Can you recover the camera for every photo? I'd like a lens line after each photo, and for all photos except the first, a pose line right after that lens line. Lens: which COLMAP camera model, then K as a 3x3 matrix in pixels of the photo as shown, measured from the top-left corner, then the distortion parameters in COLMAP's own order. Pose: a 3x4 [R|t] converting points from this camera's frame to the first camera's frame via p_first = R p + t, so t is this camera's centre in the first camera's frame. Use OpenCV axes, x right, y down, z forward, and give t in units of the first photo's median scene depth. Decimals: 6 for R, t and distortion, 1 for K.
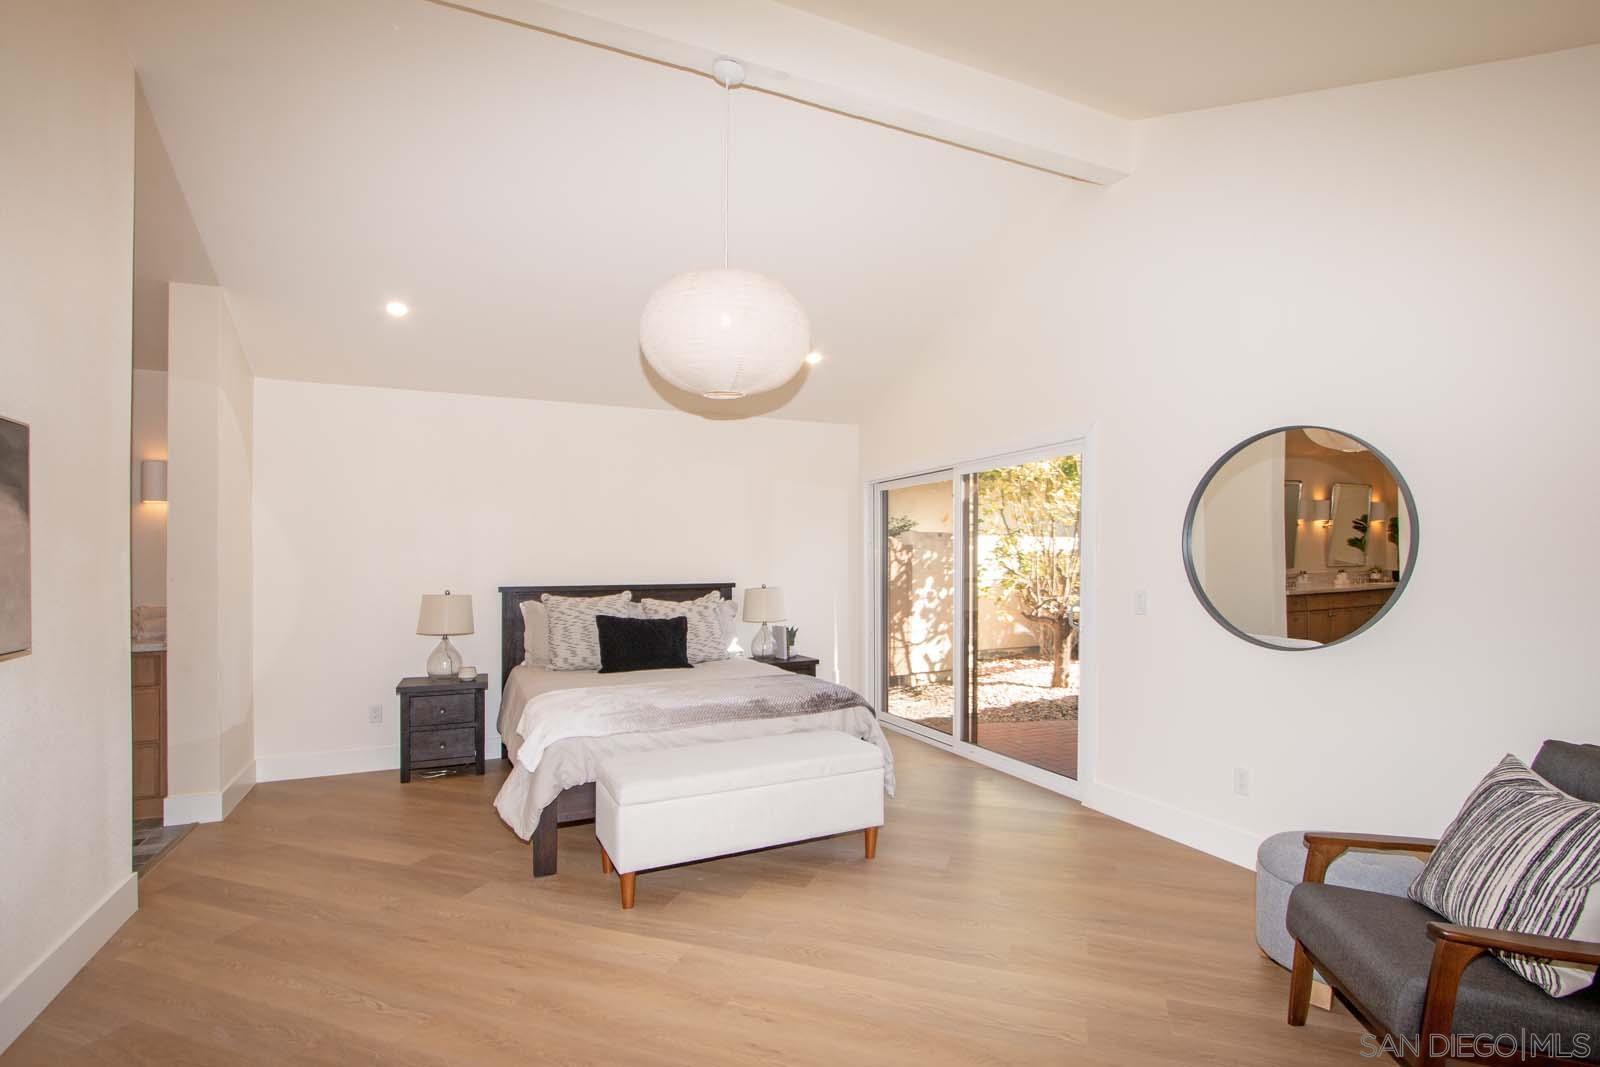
lens RADIAL K [[755.2, 0, 800.3], [0, 755.2, 570.9], [0, 0, 1]] dist [0.001551, 0.000285]
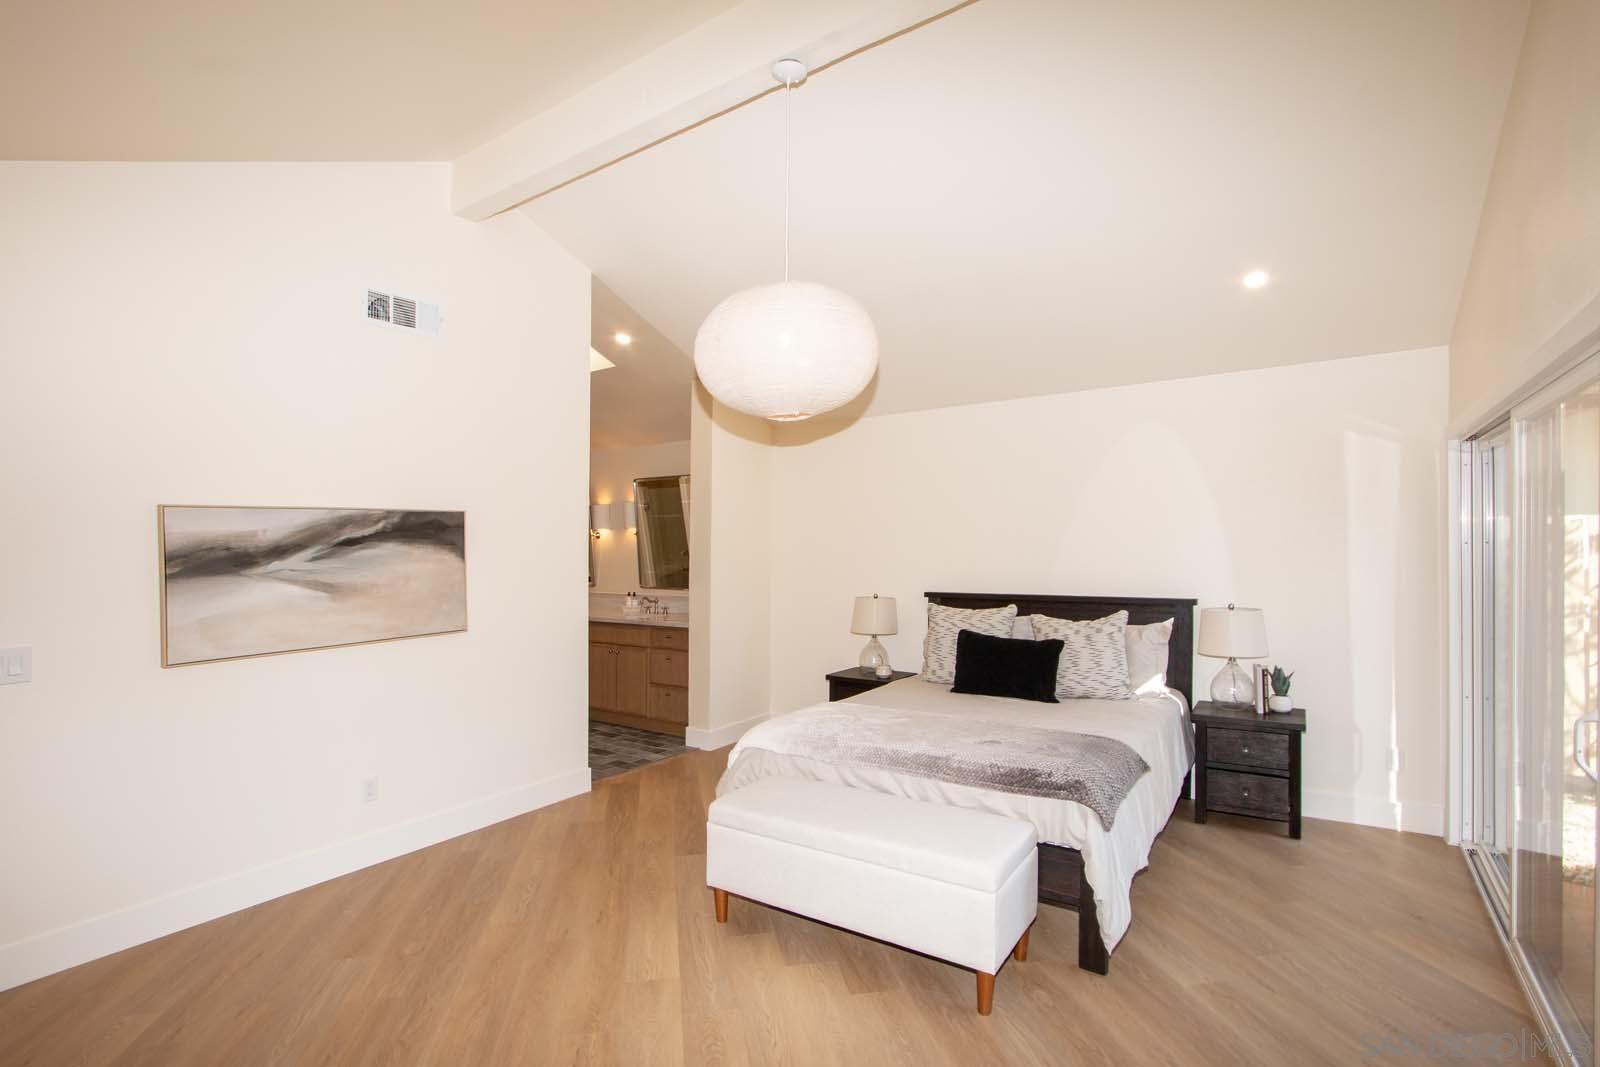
lens RADIAL K [[750.4, 0, 800.0], [0, 750.4, 533.5], [0, 0, 1]] dist [-0.000730, 0.000045]
pose [[0.493791, -0.016911, -0.869416, 0.454047], [0.001007, 0.999821, -0.018876, -0.044358], [0.869580, 0.008445, 0.493720, 0.354048]]
